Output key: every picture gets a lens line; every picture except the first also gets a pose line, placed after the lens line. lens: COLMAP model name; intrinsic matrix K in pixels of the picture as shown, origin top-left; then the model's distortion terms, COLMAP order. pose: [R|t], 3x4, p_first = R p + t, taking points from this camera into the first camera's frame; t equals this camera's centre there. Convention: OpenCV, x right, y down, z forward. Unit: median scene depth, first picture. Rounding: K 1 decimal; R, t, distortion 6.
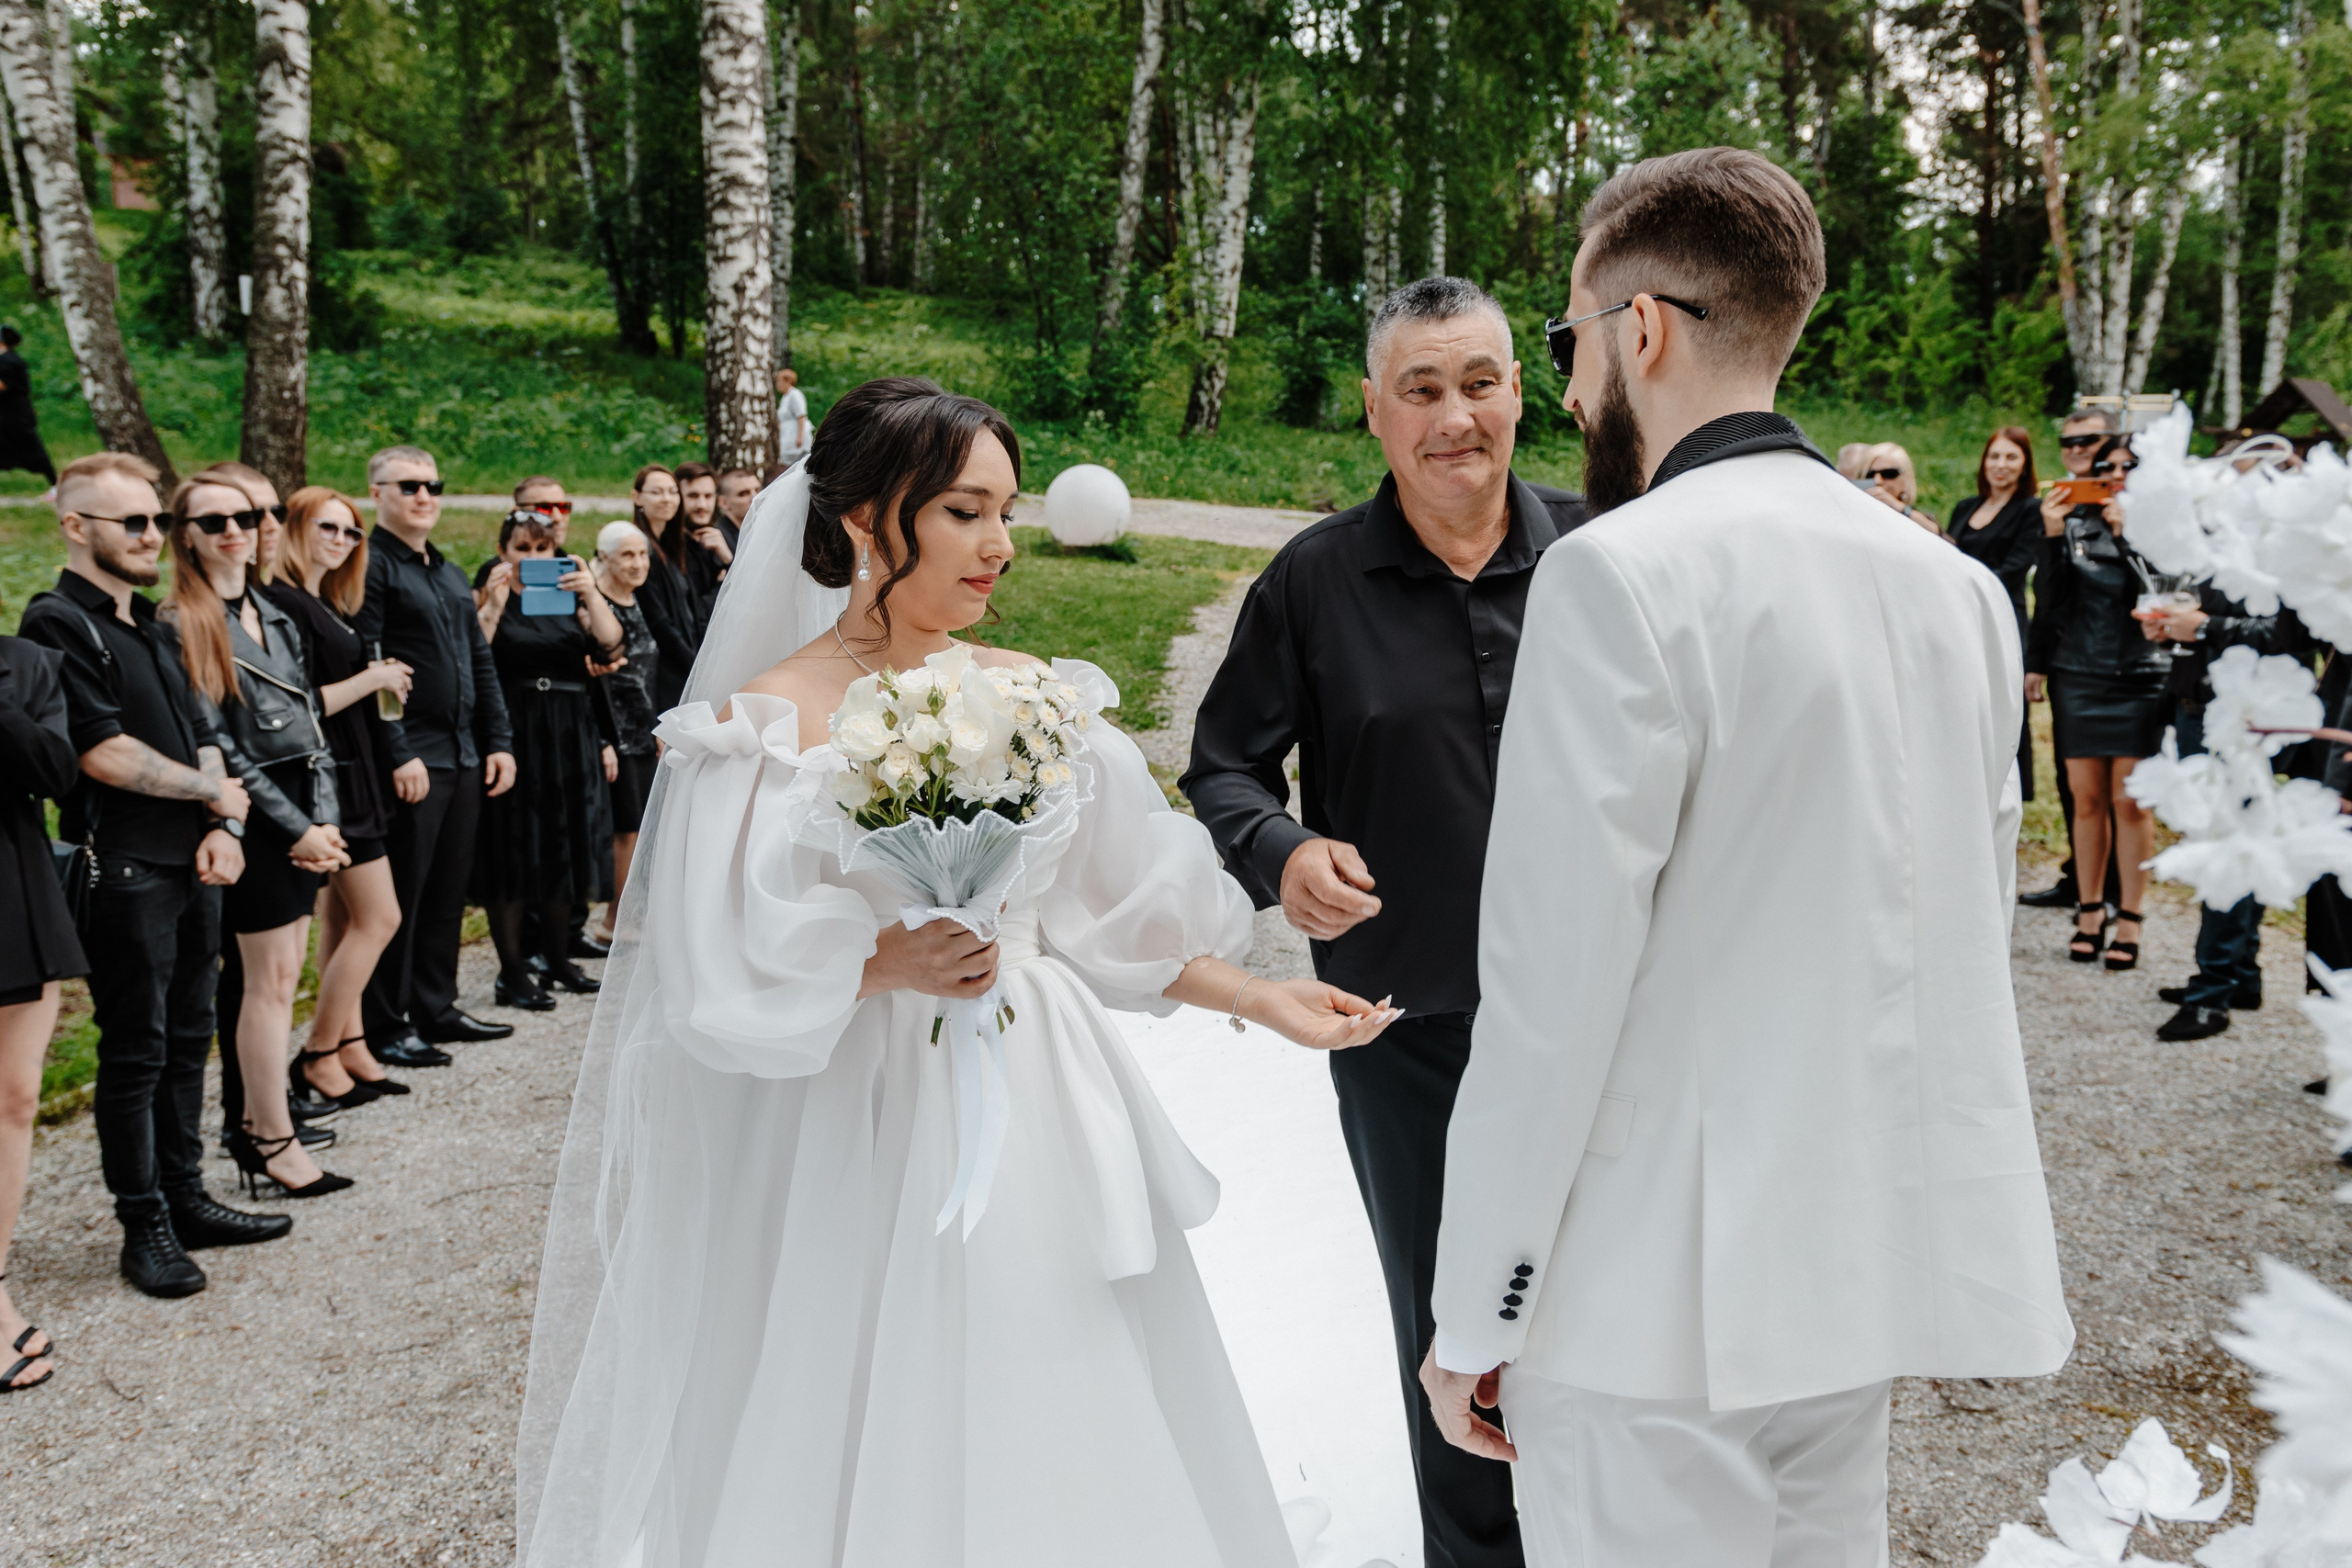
lens RADIAL K [[1938.8, 0, 1176.0], [0, 1938.8, 784.0], [0, 0, 1]] dist [0.003219, 0.004021]
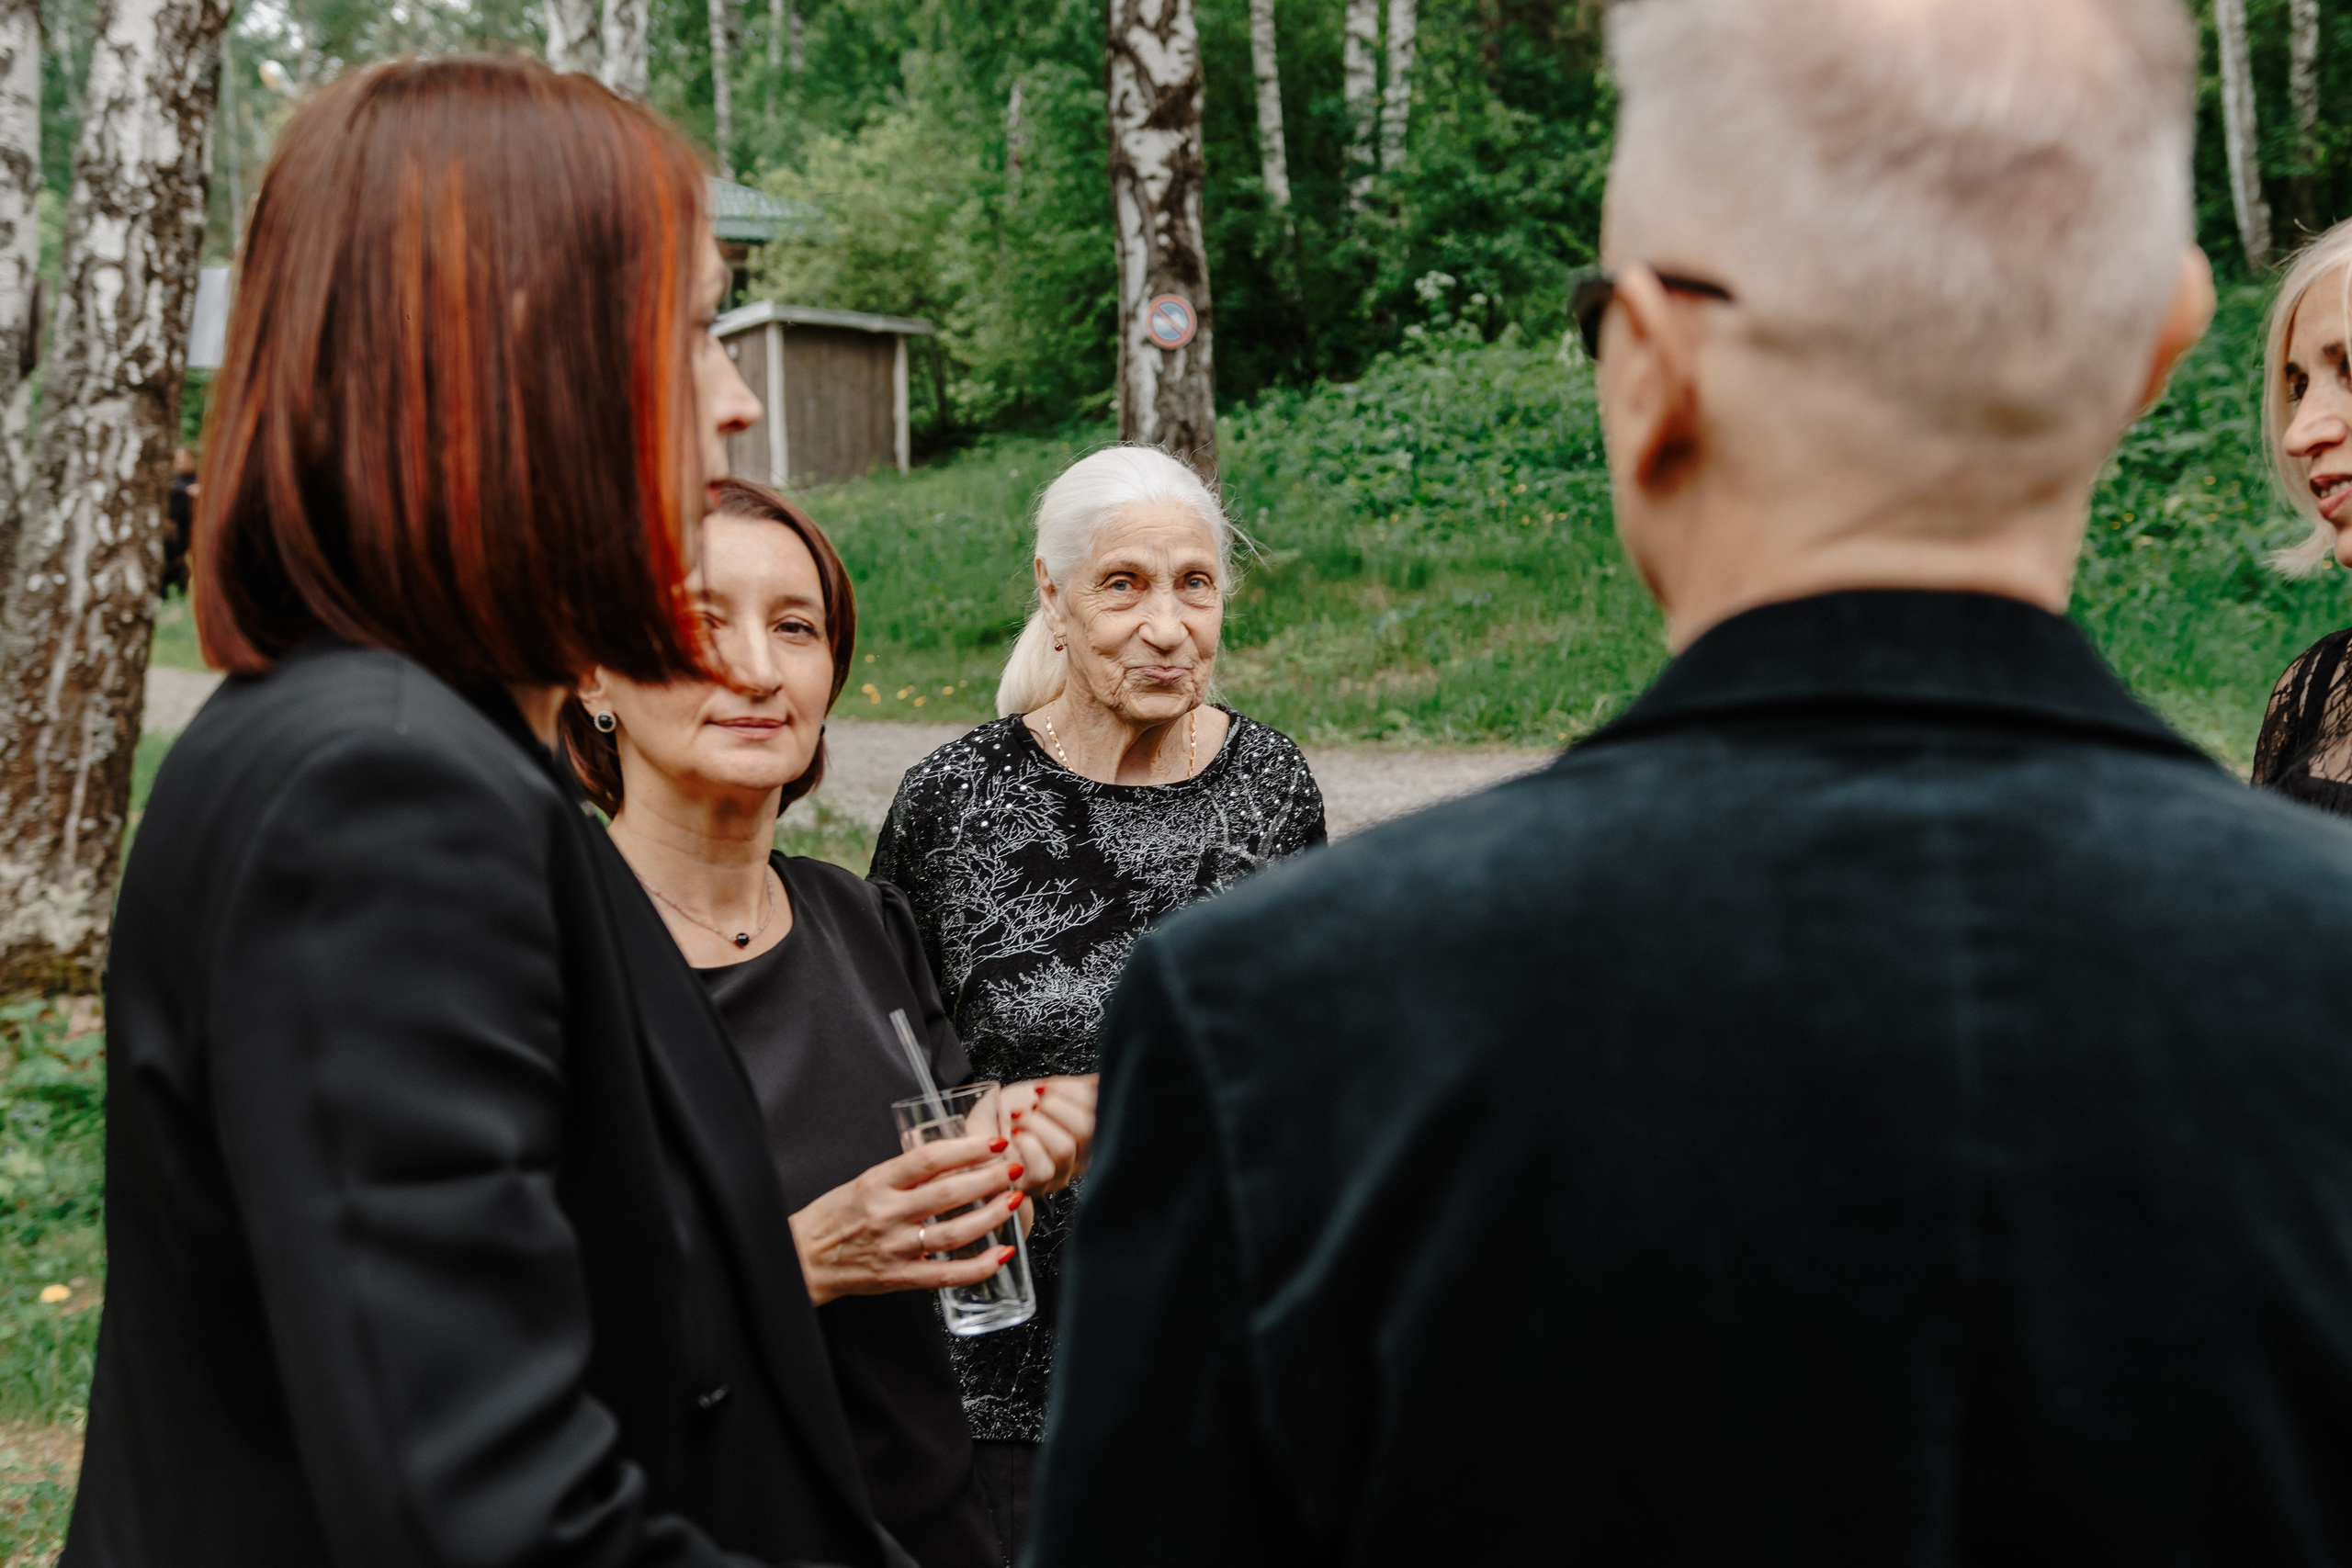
lens RADIAL K [[2794.7, 0, 1176.0], [0, 2794.7, 784.0], [0, 0, 1]] dist [0.029195, -0.010640]
pose [[0.316762, 0.064302, -0.946323, 0.073438], [-0.110545, 0.993403, 0.030498, -0.123682], [0.942041, 0.094950, 0.321780, 0.632345]]
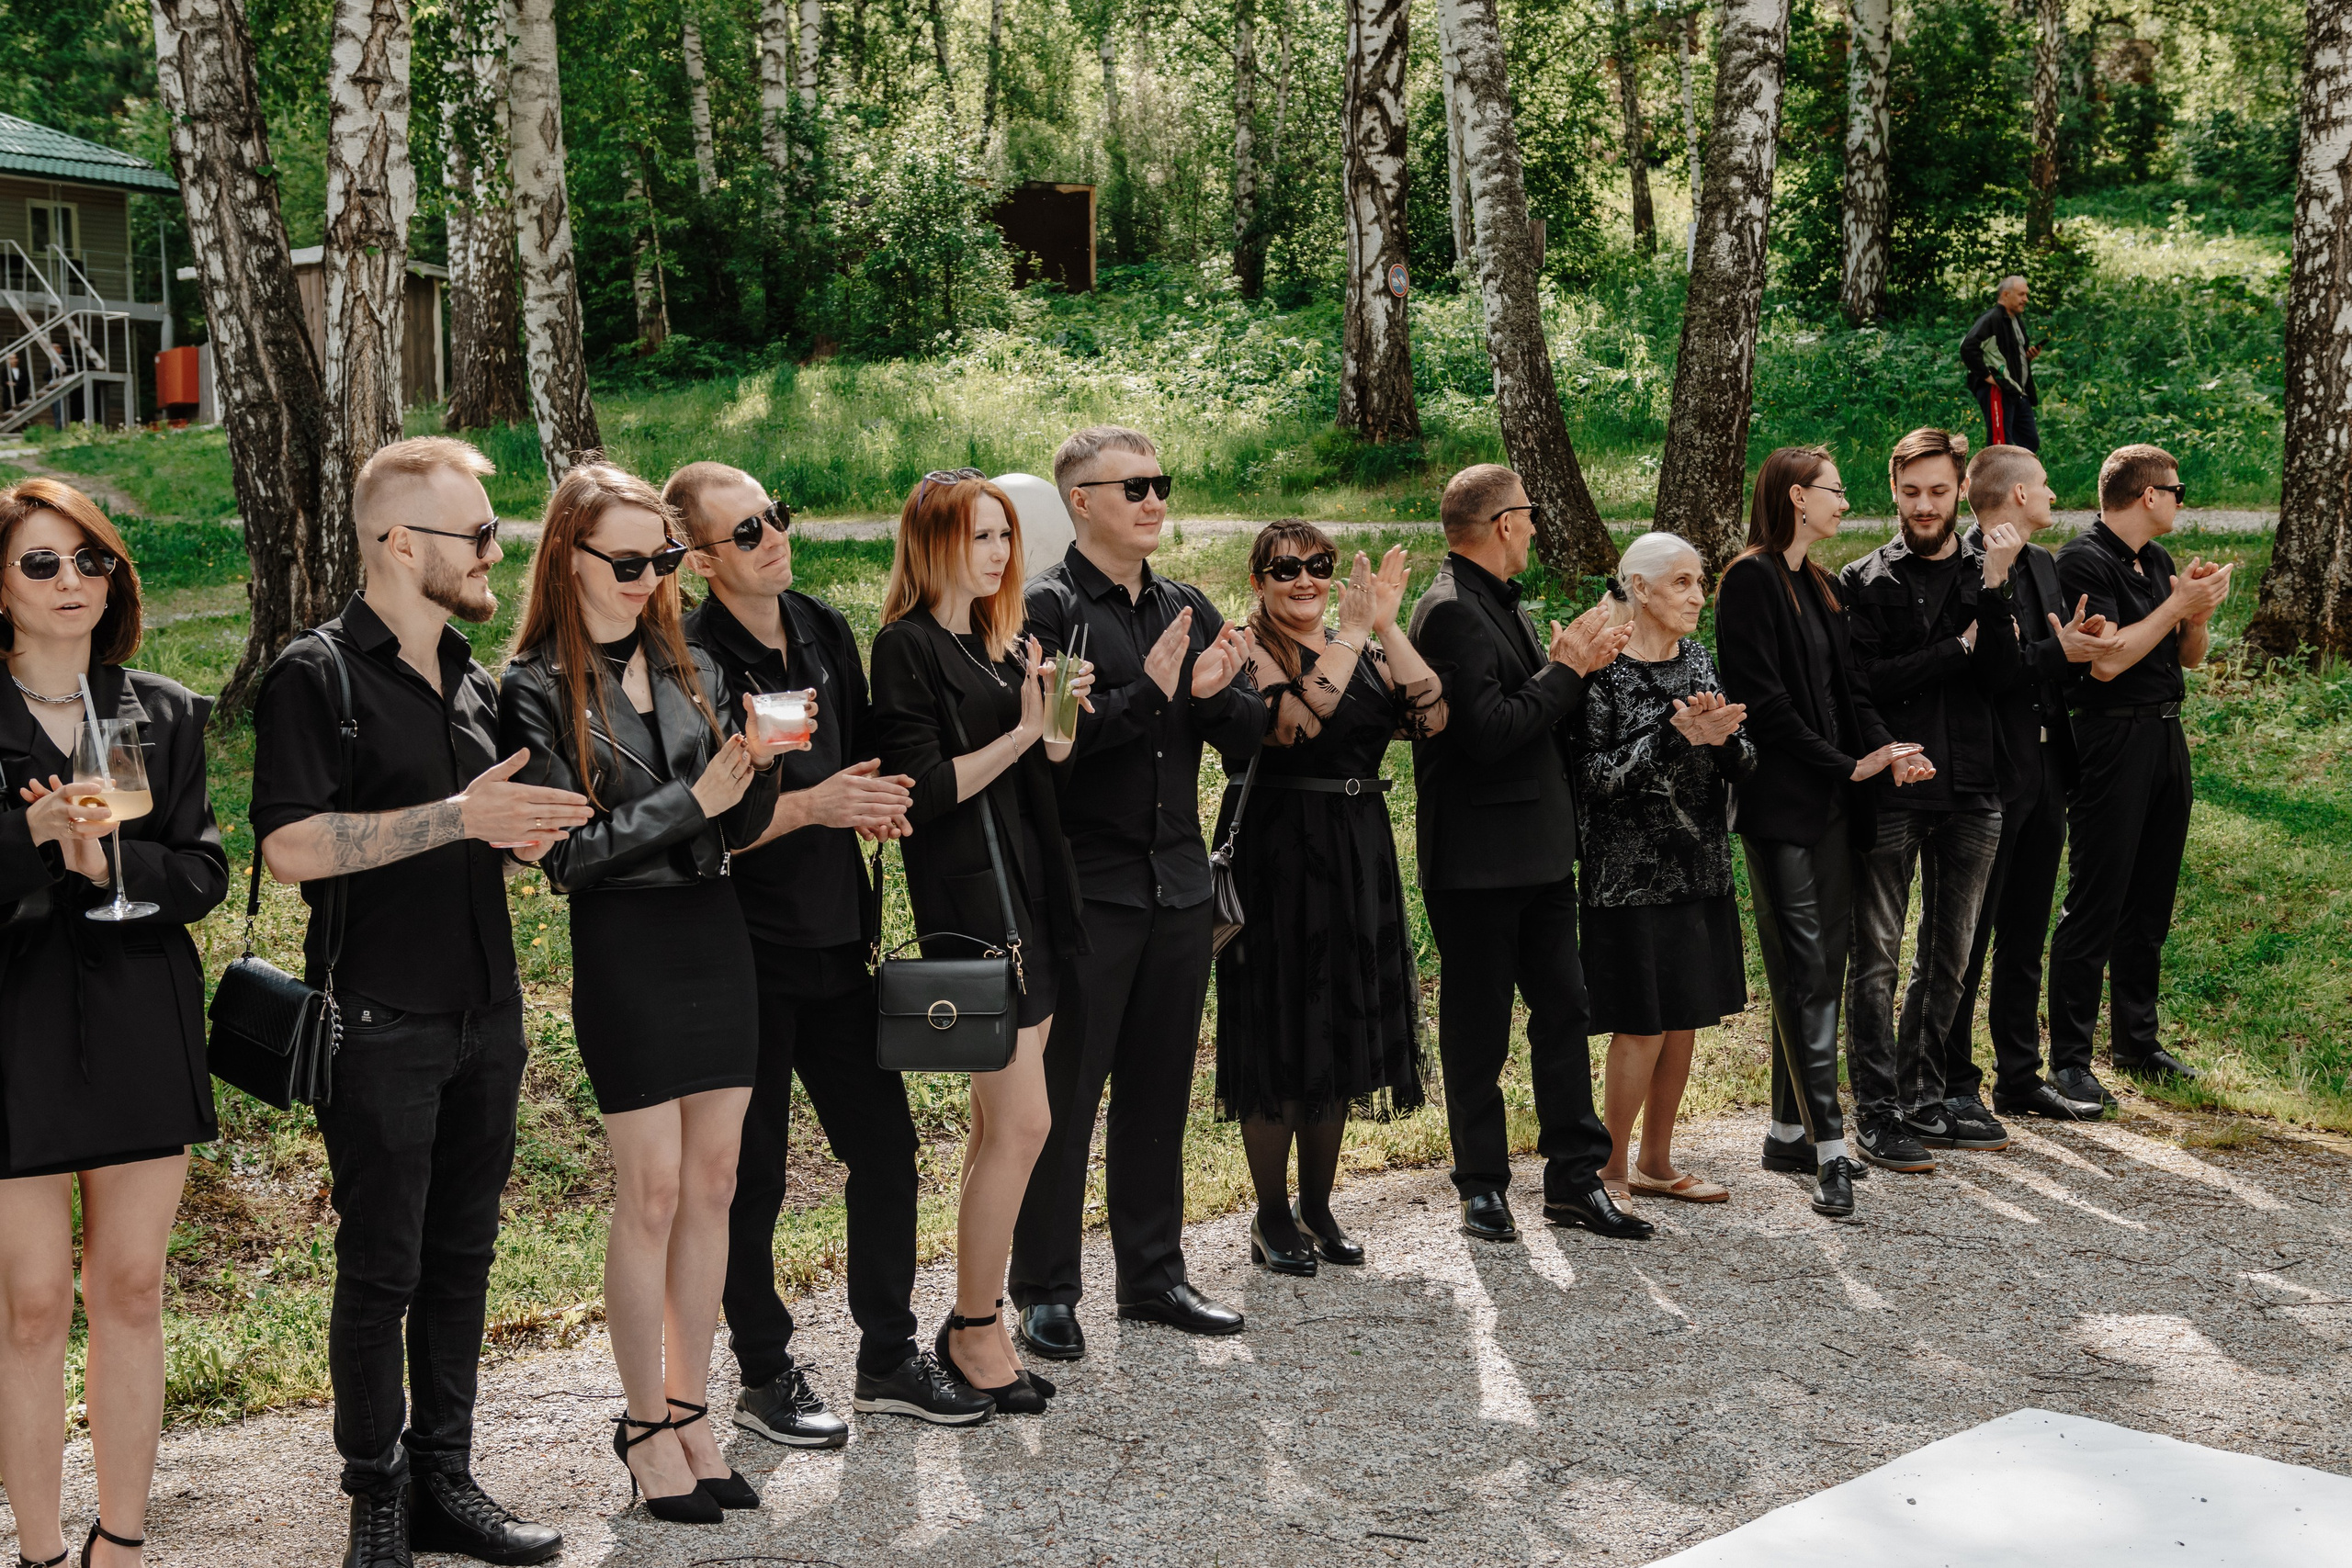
lens RADIAL K [[2671.0, 0, 1176.0], [0, 2671.0, 784.0], [0, 0, 1]] dist [0.002368, 0.006233]
pose [[0.724443, 0.055708, -0.687080, 0.059440], [-0.088070, 0.996041, -0.012100, -0.009508], [0.683686, 0.069277, 0.726481, 0.079624]]
